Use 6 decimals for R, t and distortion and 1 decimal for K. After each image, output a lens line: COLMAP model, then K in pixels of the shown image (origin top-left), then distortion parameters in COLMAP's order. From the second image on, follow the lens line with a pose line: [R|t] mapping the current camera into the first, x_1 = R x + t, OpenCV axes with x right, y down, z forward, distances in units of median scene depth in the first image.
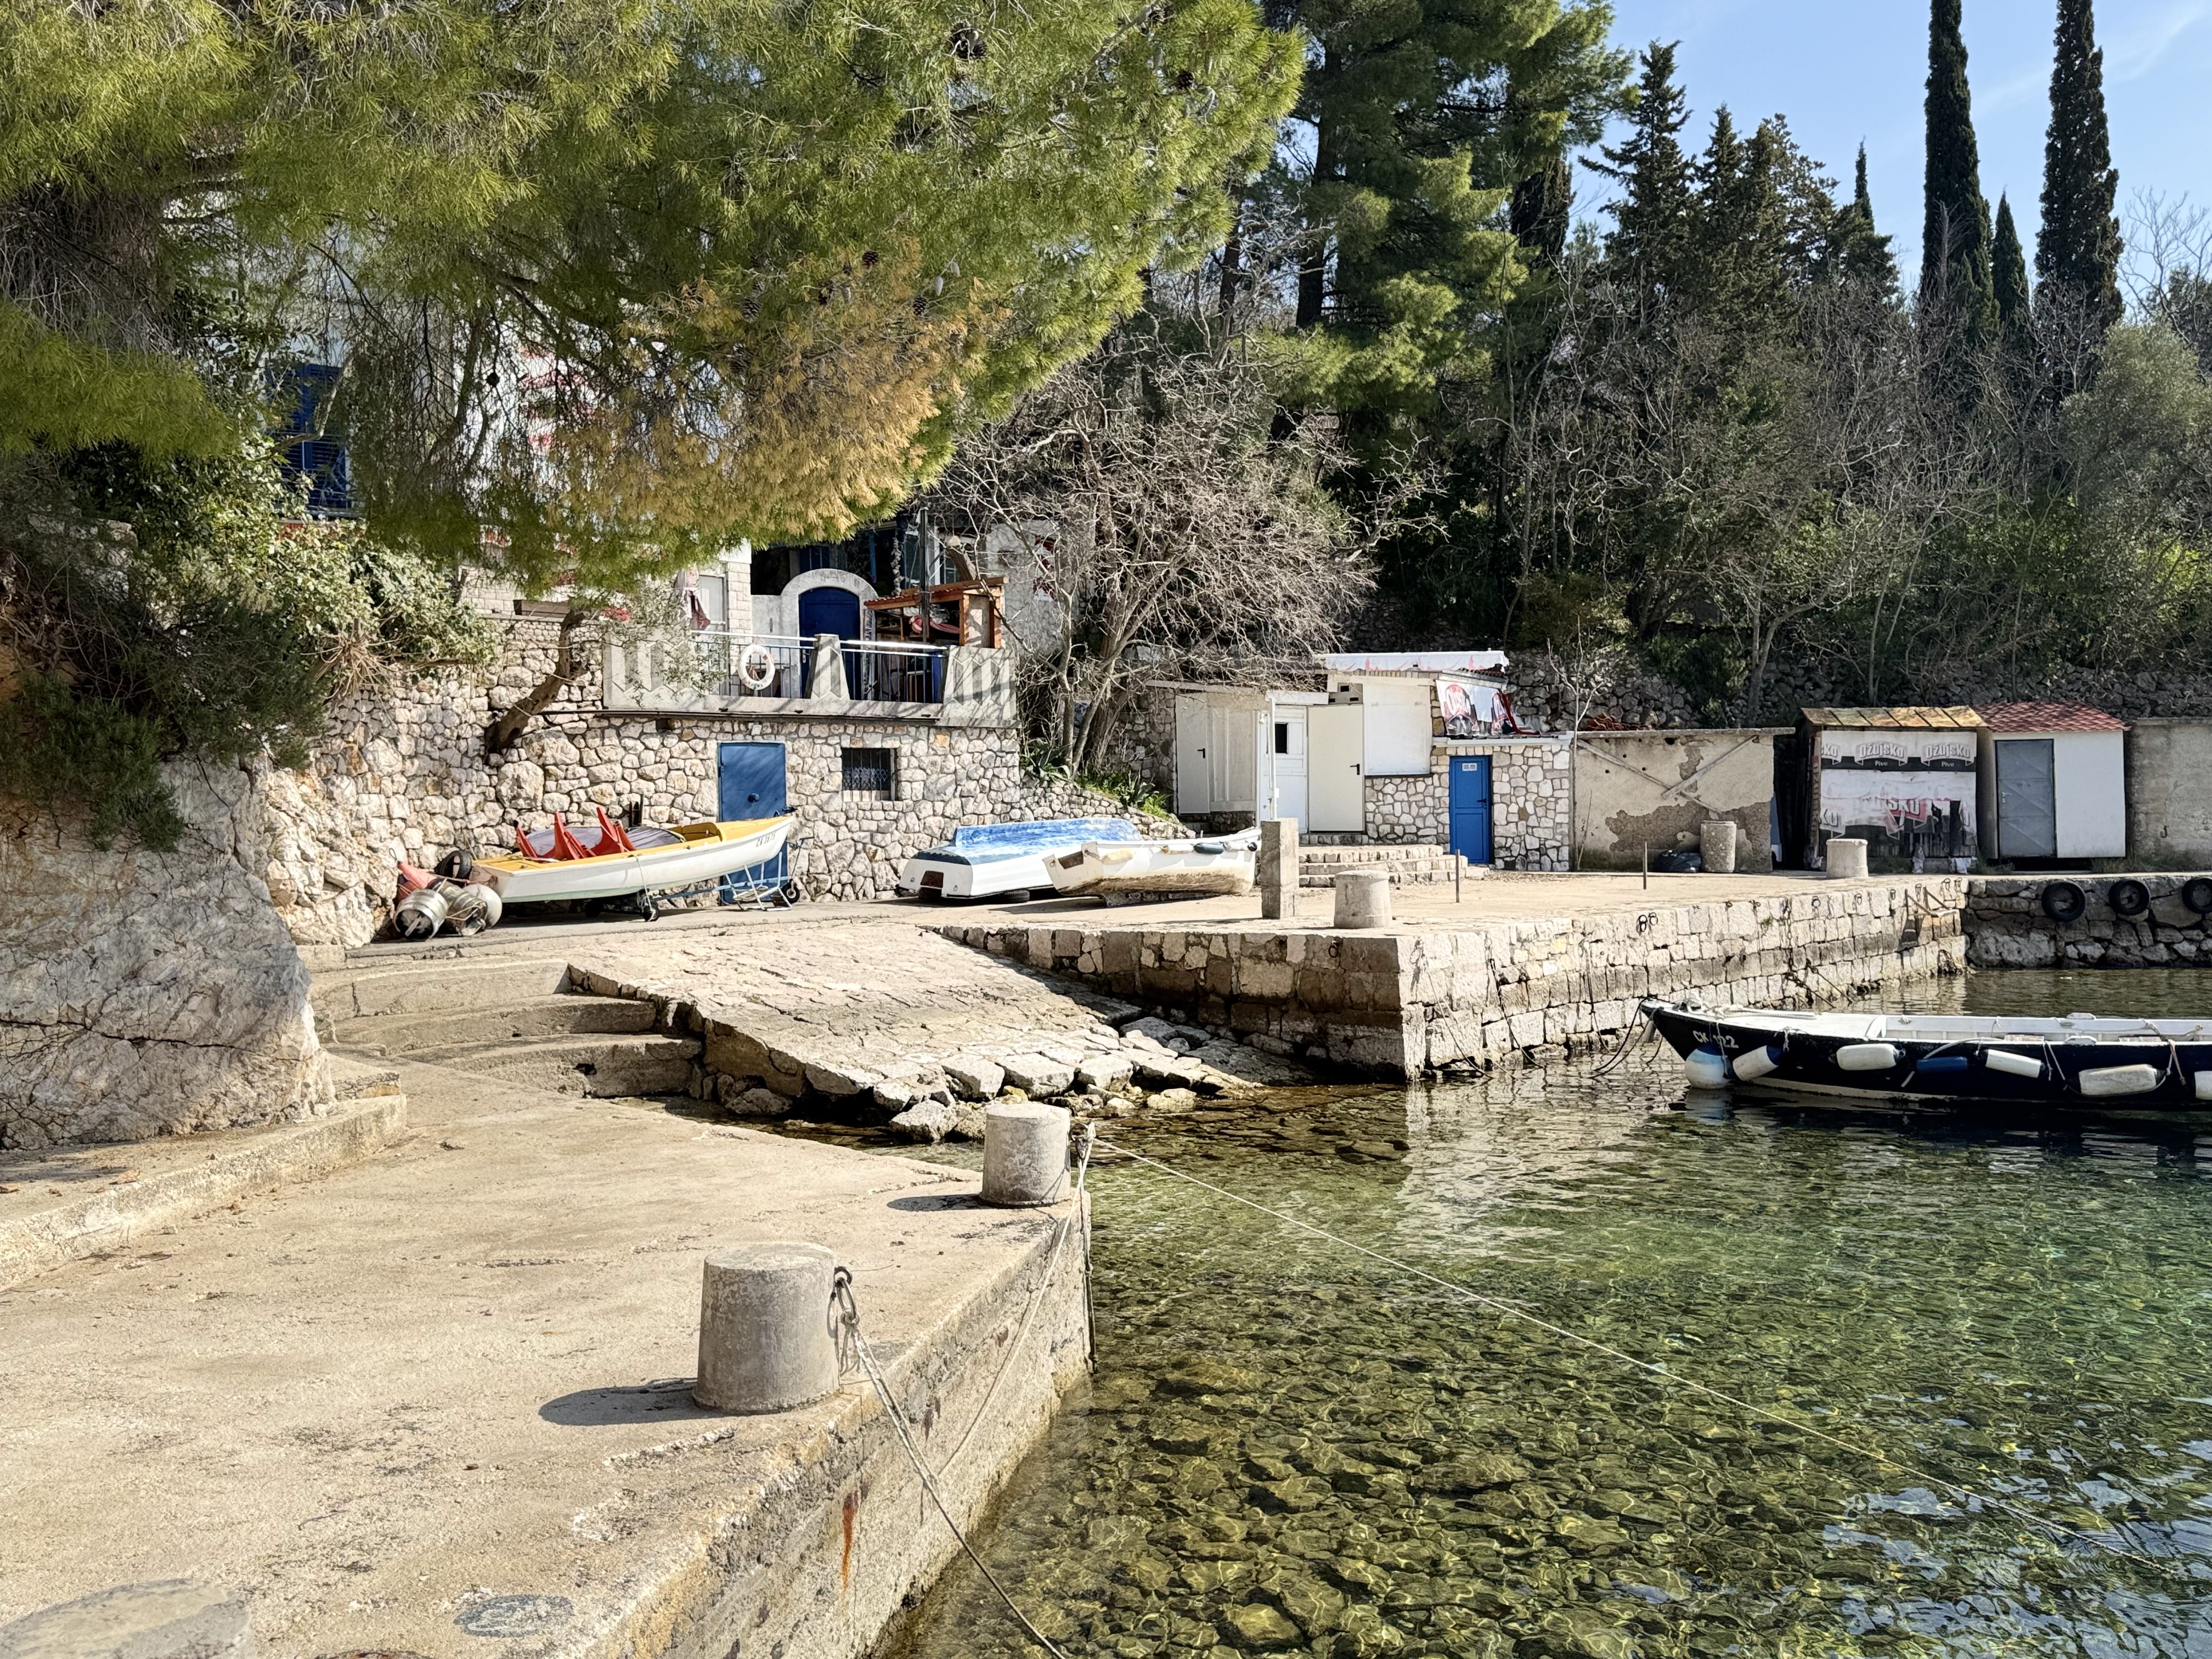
lens RADIAL K [[1896.0, 0, 1104.1], [0, 1896.0, 846.4], [0, 0, 1]] dist [0.044614, 0.002513]
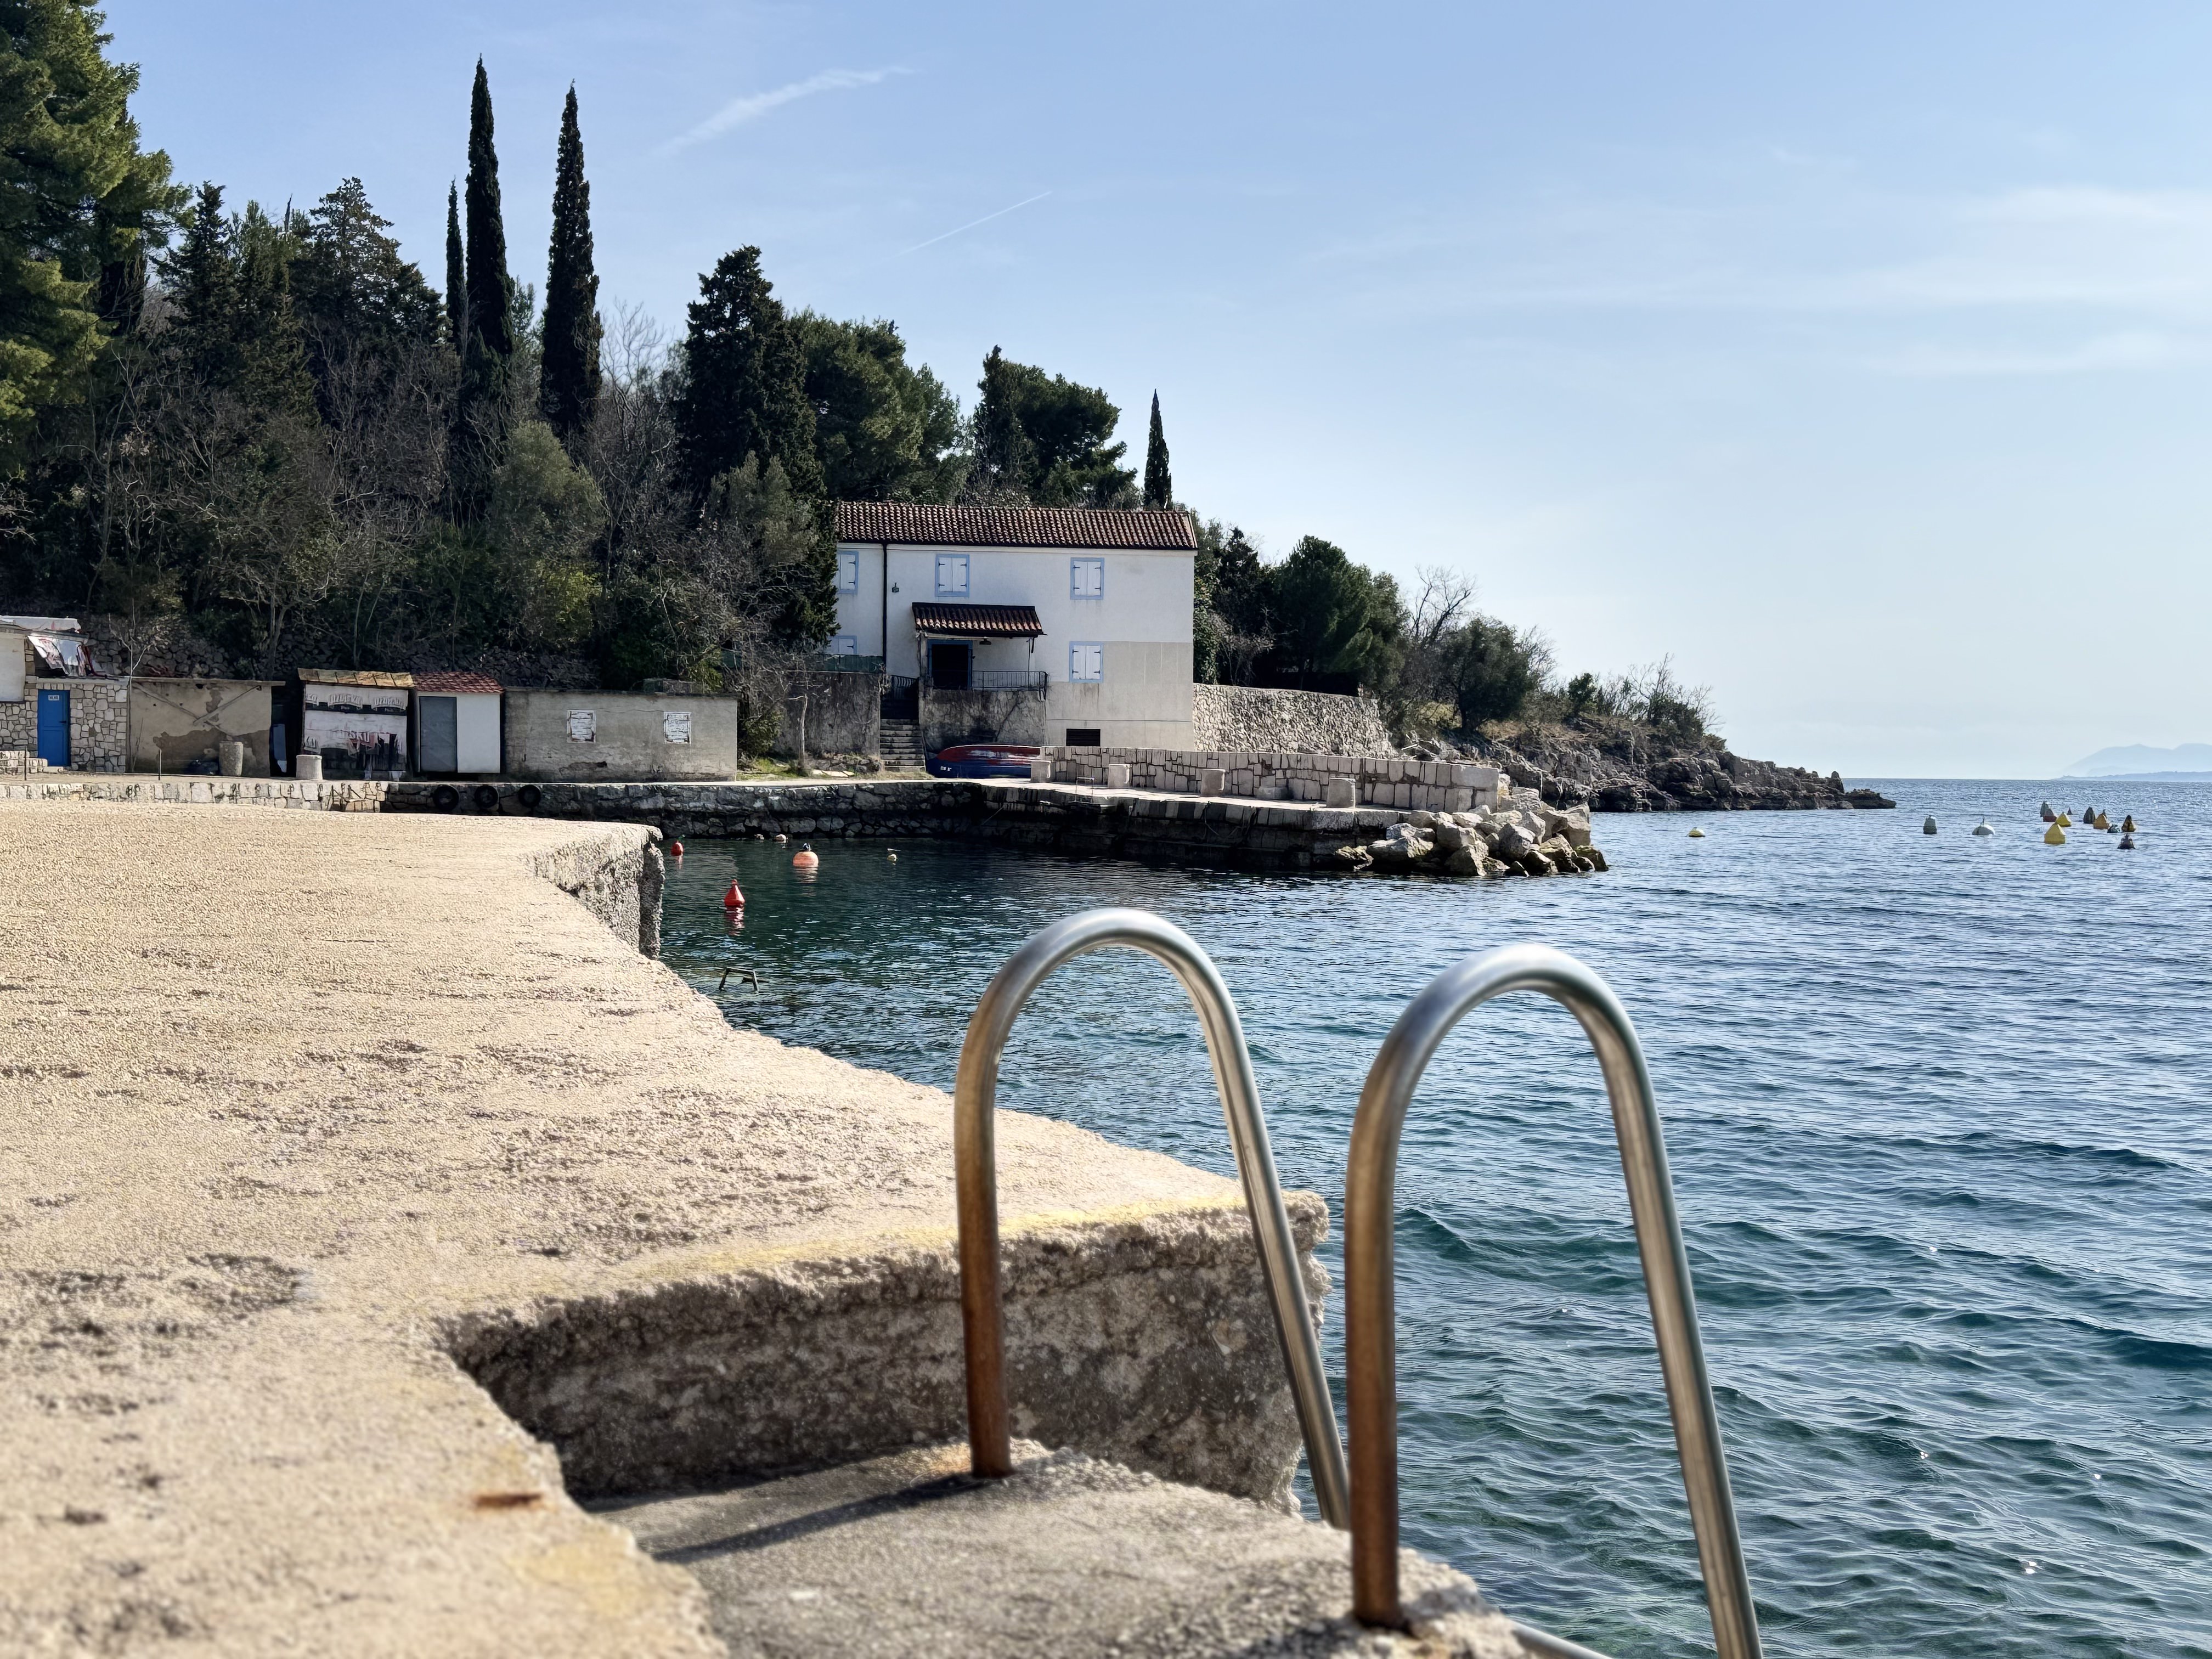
lens RADIAL K [[2527.3, 0, 1122.5], [0, 2527.3, 841.0], [0, 0, 1]] dist [0.050725, 0.000000]
pose [[0.853425, 0.013503, 0.521041, -0.117807], [-0.018875, 0.999809, 0.005004, 0.040753], [-0.520874, -0.014105, 0.853517, -1.048468]]
